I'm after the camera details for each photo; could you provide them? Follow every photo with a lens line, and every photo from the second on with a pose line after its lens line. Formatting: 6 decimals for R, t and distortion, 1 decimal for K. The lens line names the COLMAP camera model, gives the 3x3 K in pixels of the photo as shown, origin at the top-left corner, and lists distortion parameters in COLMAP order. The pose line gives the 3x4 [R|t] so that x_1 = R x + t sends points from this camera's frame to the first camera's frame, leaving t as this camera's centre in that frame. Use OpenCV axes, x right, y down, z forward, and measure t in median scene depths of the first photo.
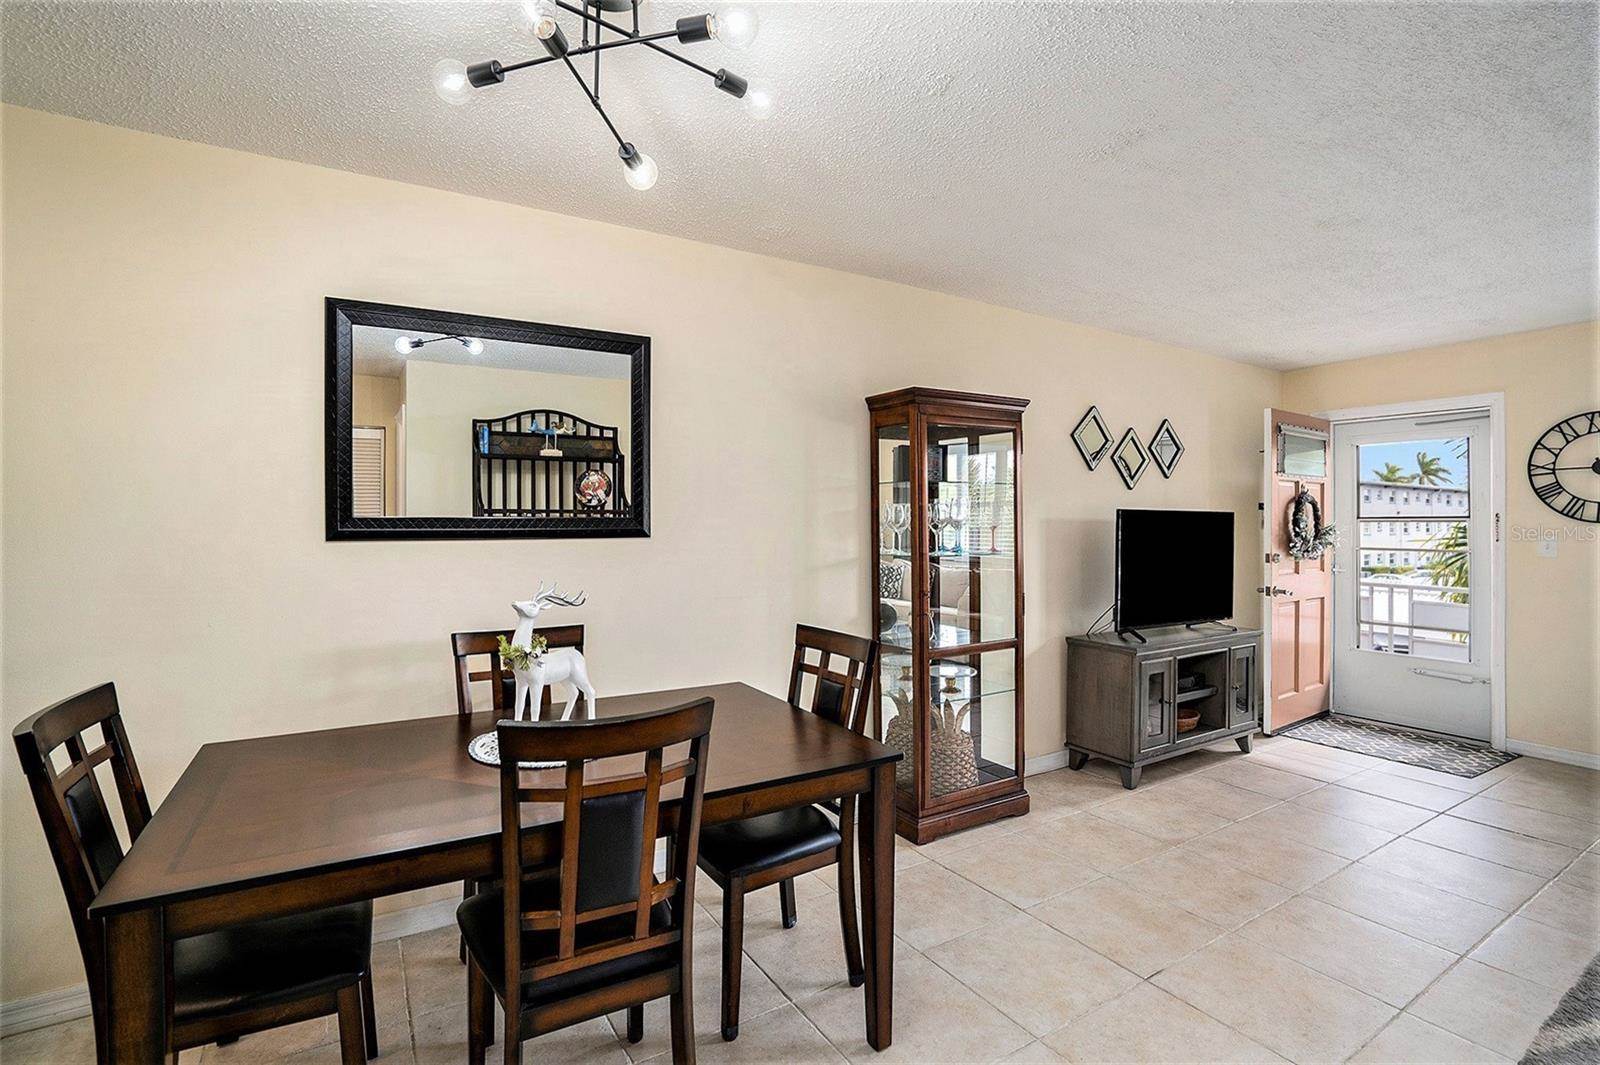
lens RADIAL K [[733.0, 0, 804.9], [0, 733.0, 522.3], [0, 0, 1]] dist [-0.022008, -0.000033]
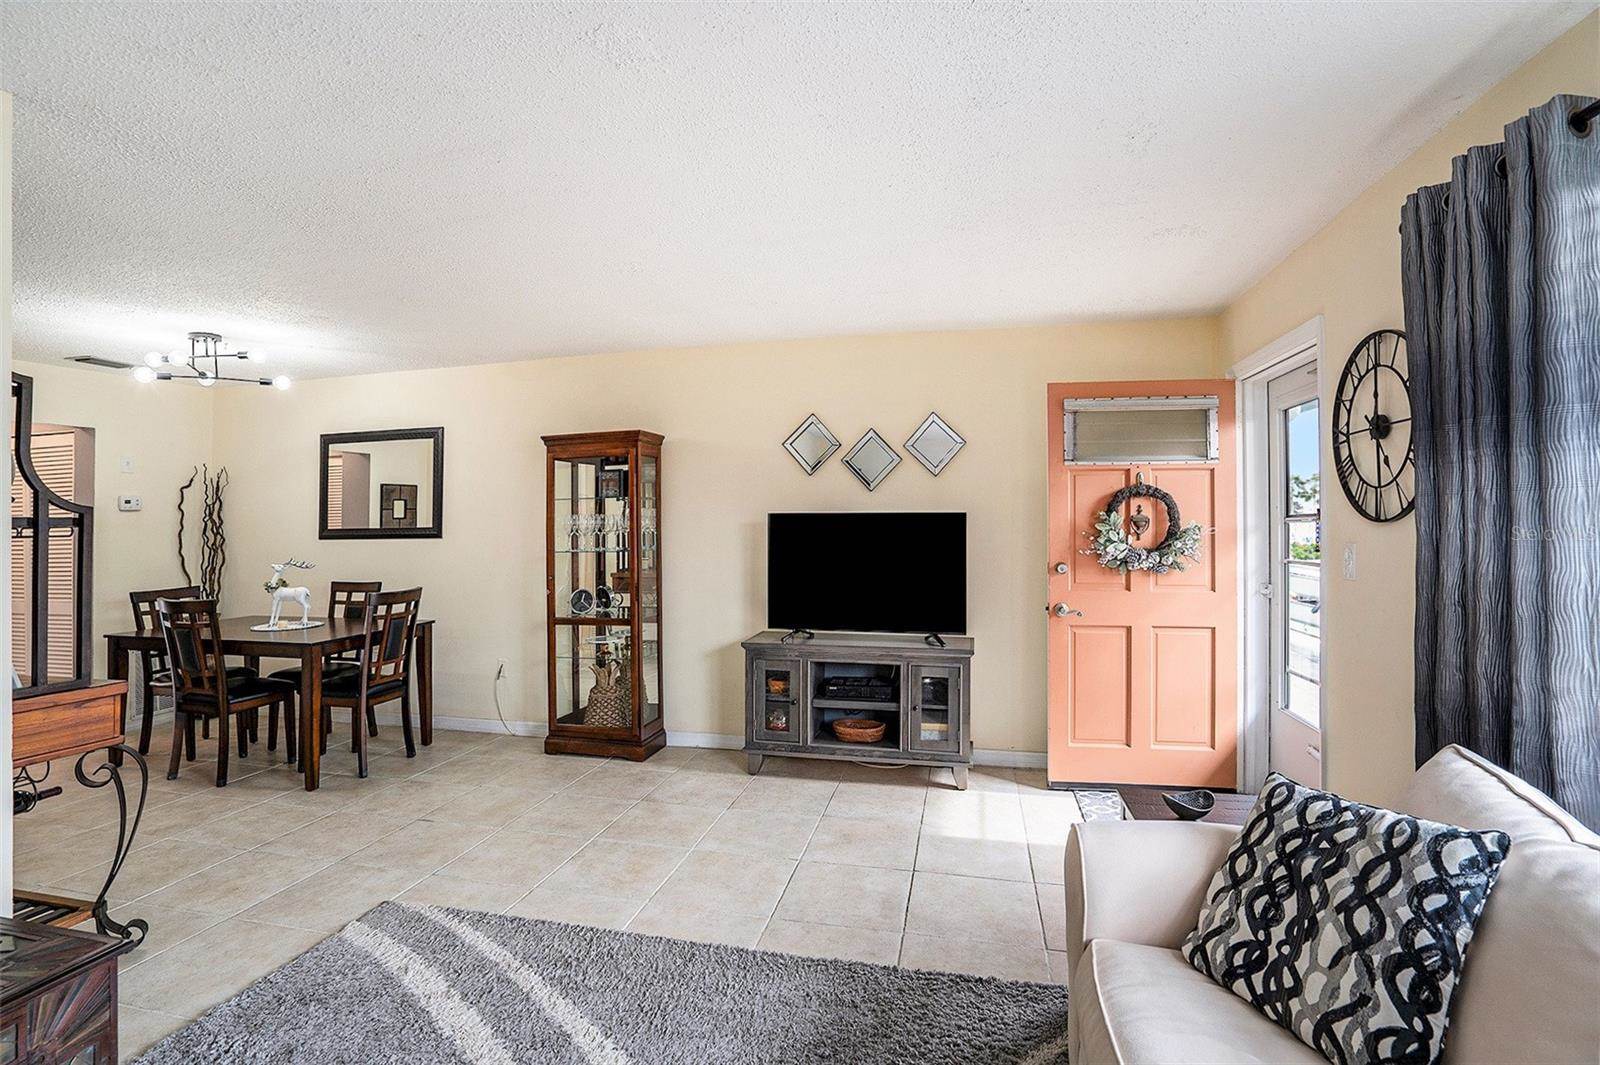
lens RADIAL K [[750.4, 0, 772.4], [0, 750.4, 512.7], [0, 0, 1]] dist [-0.014971, 0.000641]
pose [[0.682770, -0.021371, -0.730321, 1.632133], [0.011425, 0.999762, -0.018575, 0.000130], [0.730544, 0.004339, 0.682852, 0.333744]]
